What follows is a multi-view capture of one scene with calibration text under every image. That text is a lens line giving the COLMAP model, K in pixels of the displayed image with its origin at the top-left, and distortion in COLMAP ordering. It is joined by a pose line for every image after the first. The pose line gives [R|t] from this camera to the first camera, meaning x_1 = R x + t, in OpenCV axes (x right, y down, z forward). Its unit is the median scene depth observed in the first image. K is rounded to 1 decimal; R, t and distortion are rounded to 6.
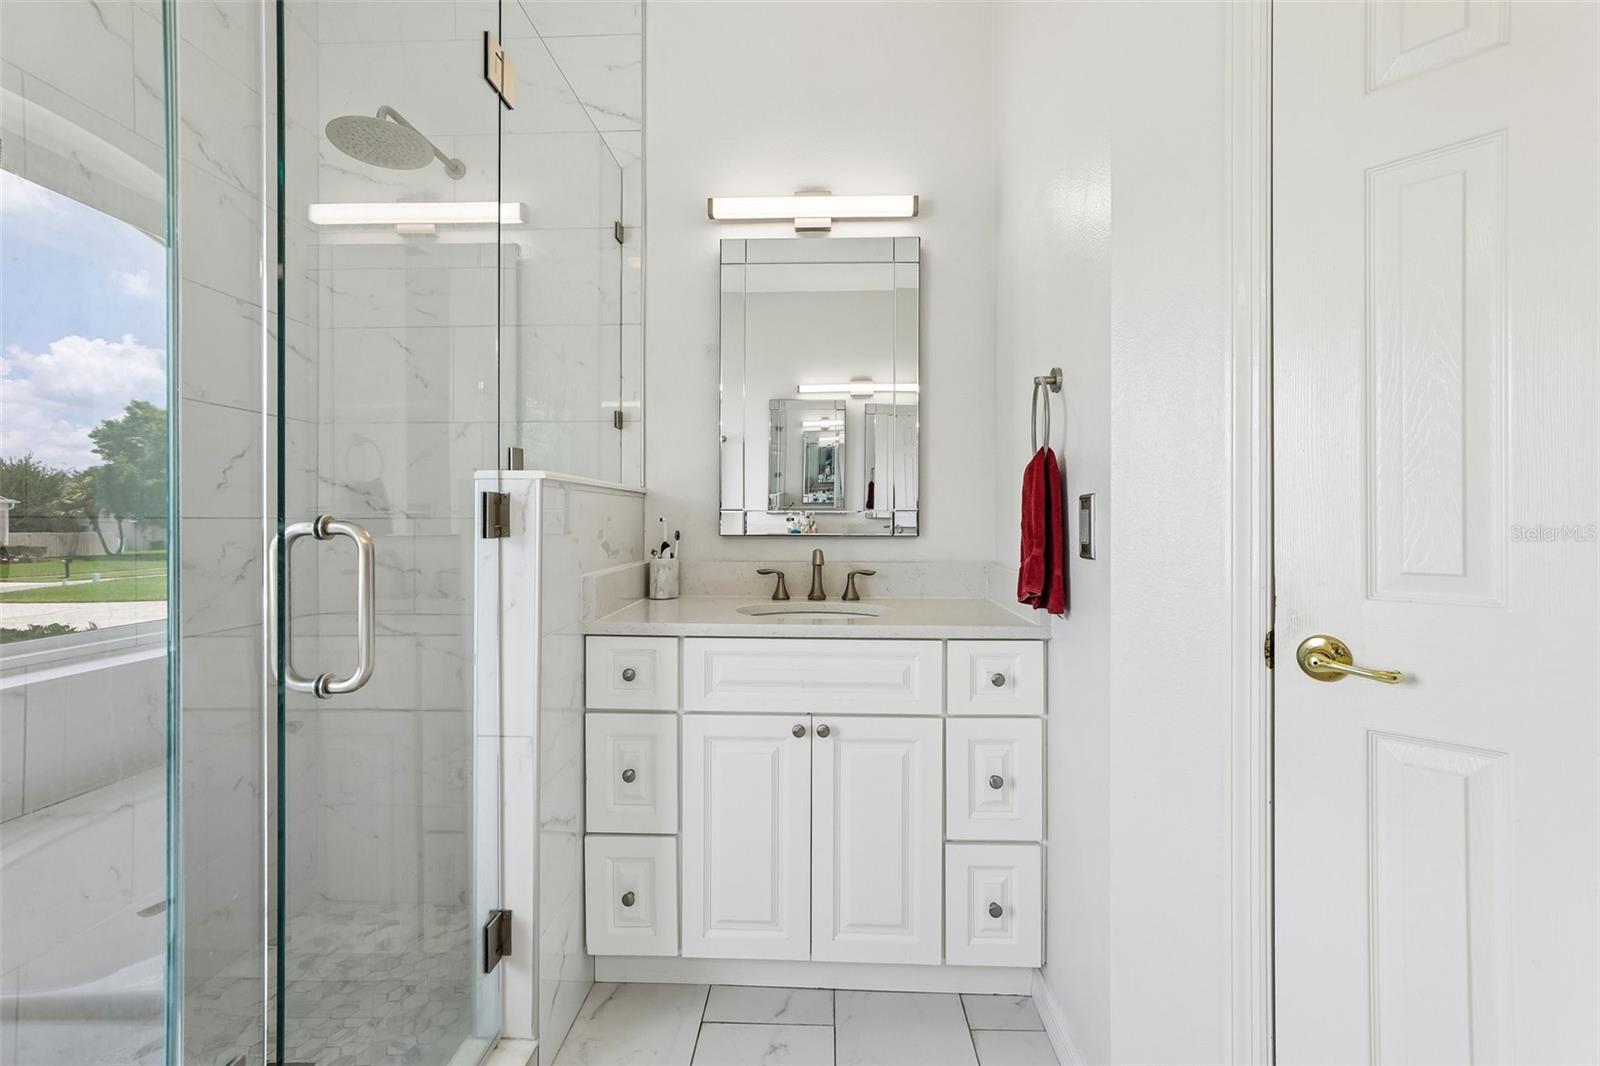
lens RADIAL K [[733.6, 0, 800.2], [0, 733.6, 521.3], [0, 0, 1]] dist [-0.017180, 0.005496]
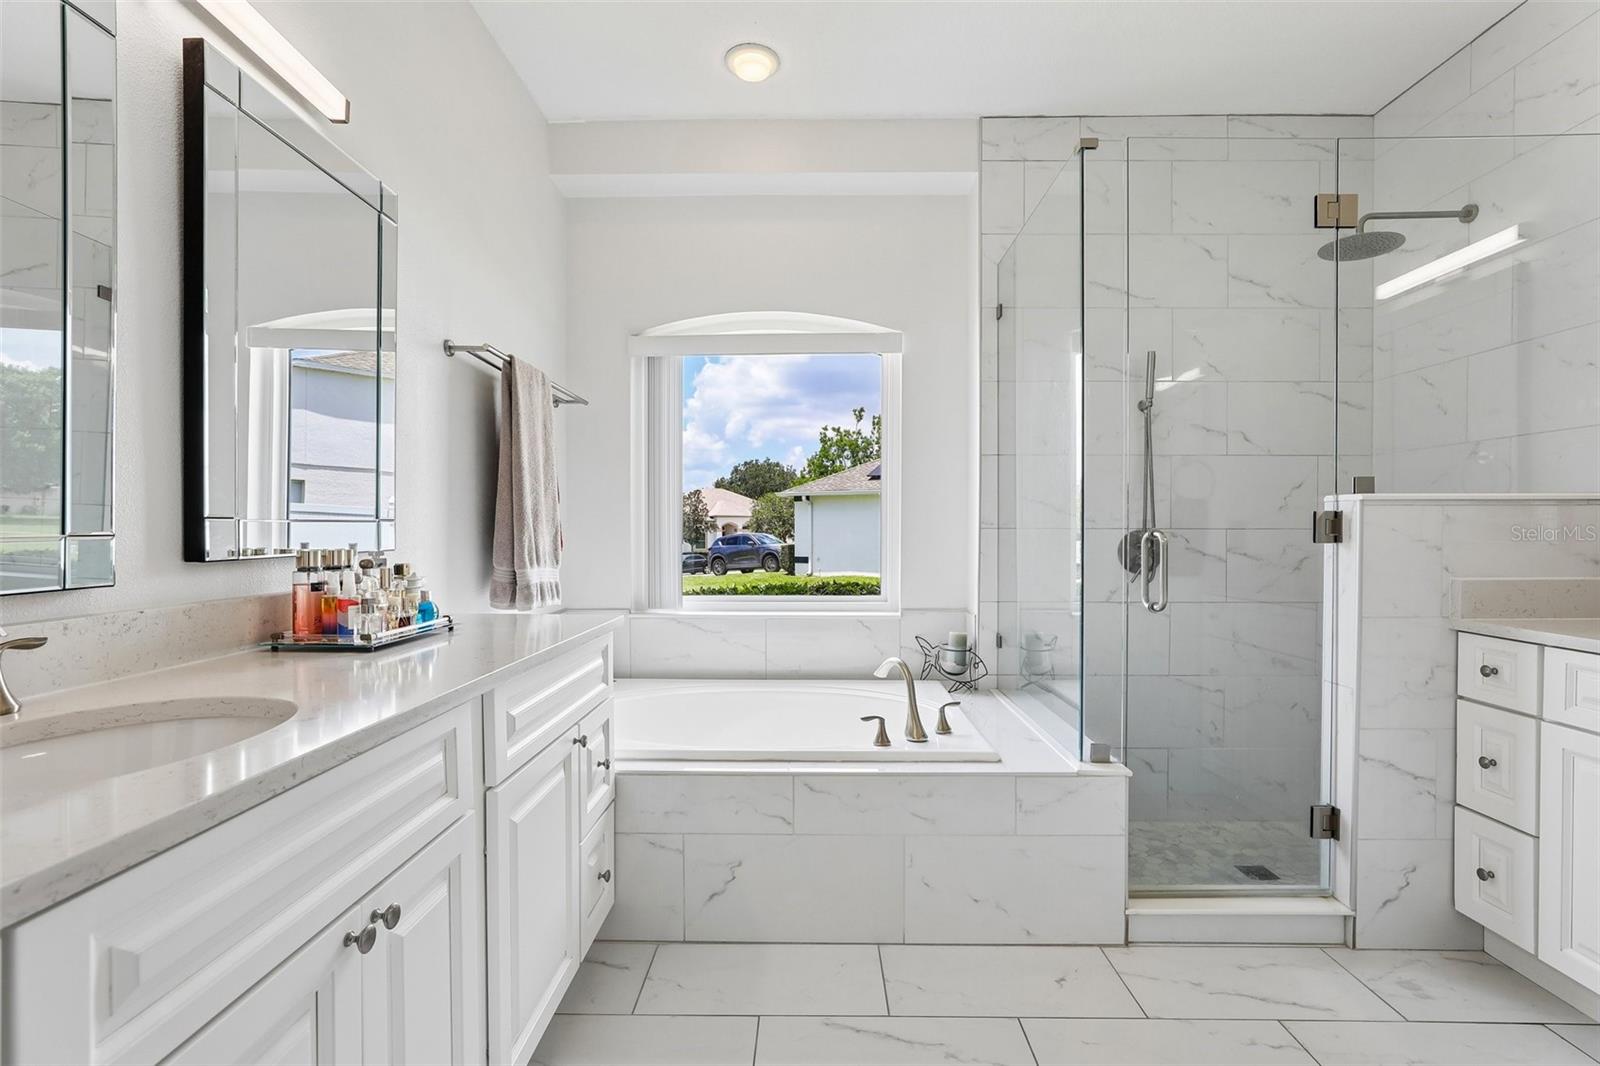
lens RADIAL K [[733.6, 0, 802.1], [0, 733.6, 537.5], [0, 0, 1]] dist [-0.017180, 0.005496]
pose [[0.018122, 0.010539, -0.999780, 0.827036], [-0.001077, 0.999944, 0.010521, -0.001308], [0.999835, 0.000886, 0.018132, -0.049301]]
